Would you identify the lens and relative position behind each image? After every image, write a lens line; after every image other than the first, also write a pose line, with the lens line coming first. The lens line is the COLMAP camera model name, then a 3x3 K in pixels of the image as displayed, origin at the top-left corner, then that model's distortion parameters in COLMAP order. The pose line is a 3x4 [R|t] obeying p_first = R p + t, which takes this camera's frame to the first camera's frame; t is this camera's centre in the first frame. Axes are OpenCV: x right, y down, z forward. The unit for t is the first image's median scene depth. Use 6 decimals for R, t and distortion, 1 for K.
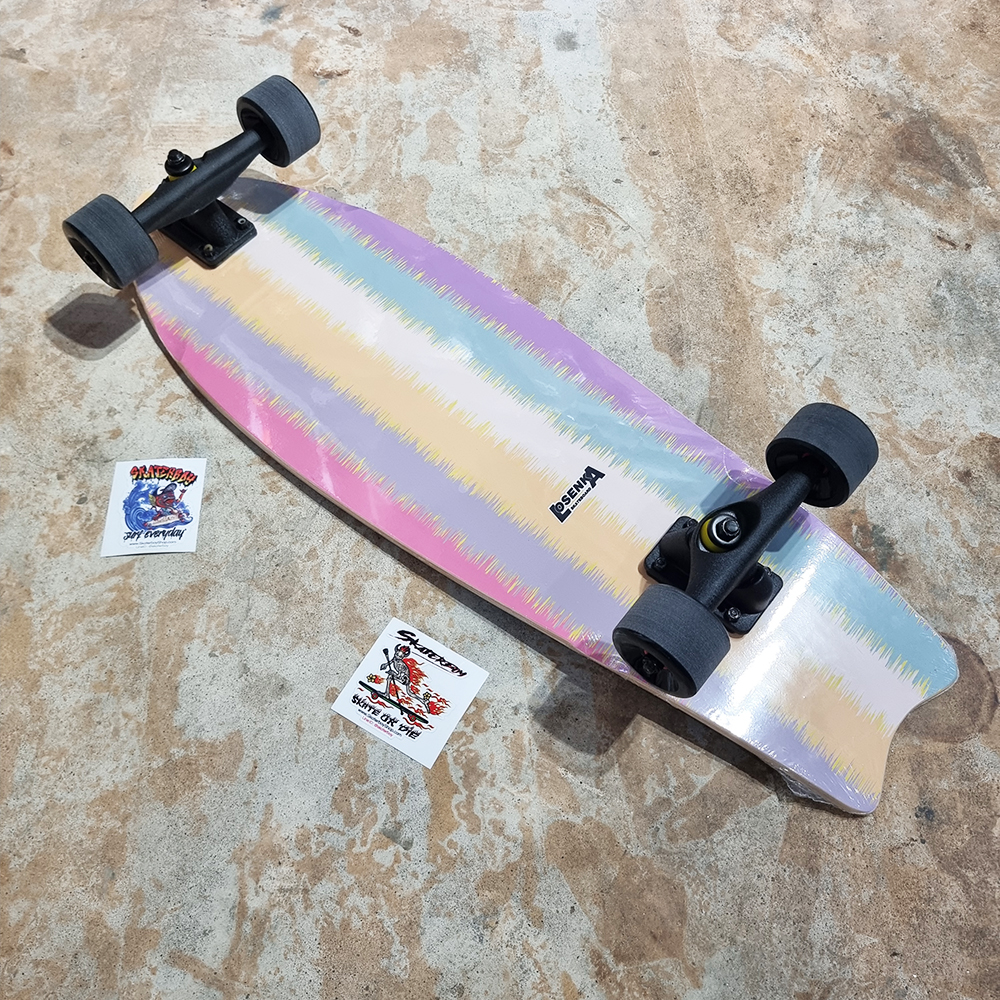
lens RADIAL K [[937.0, 0, 513.1], [0, 937.0, 509.5], [0, 0, 1]] dist [0.052511, -0.038165]
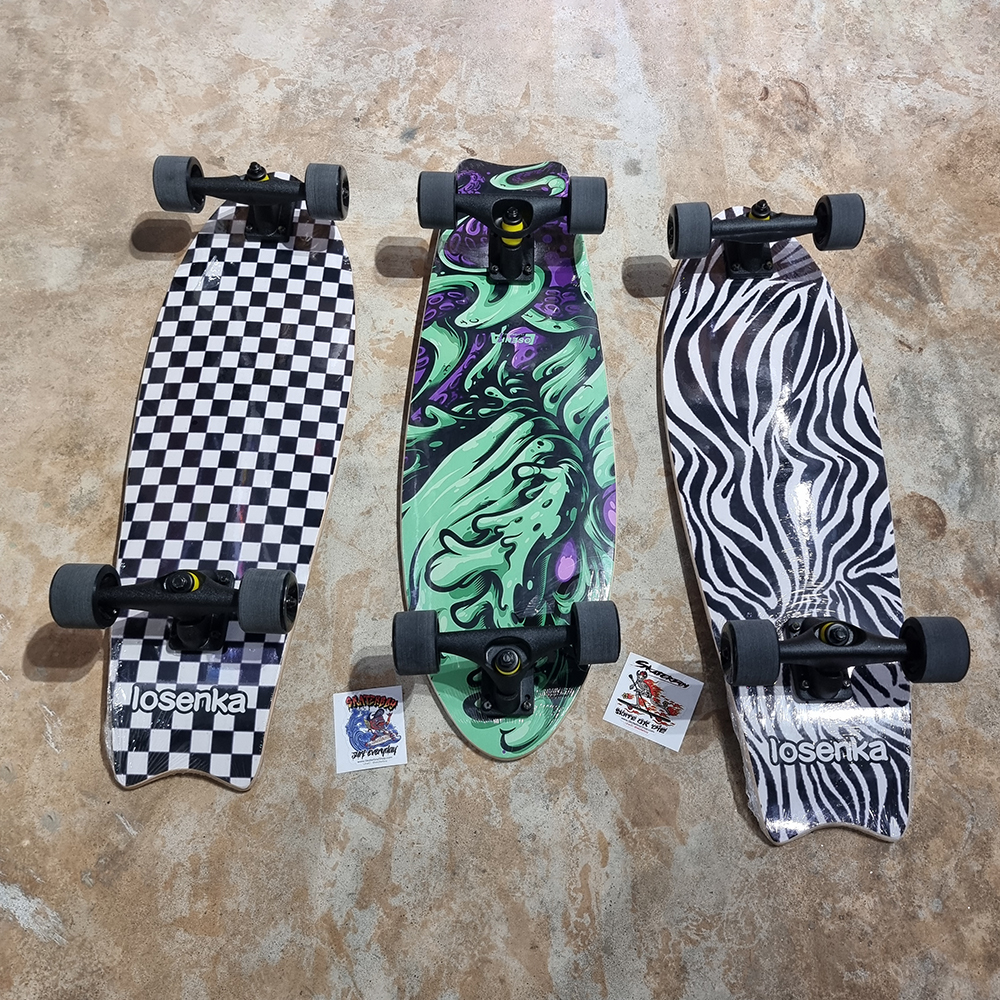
lens RADIAL K [[960.3, 0, 528.4], [0, 960.3, 529.5], [0, 0, 1]] dist [0.074999, -0.064620]
pose [[0.998513, 0.050936, -0.019437, -0.045440], [-0.049995, 0.997682, 0.046155, -0.062907], [0.021742, -0.045114, 0.998745, -0.458466]]
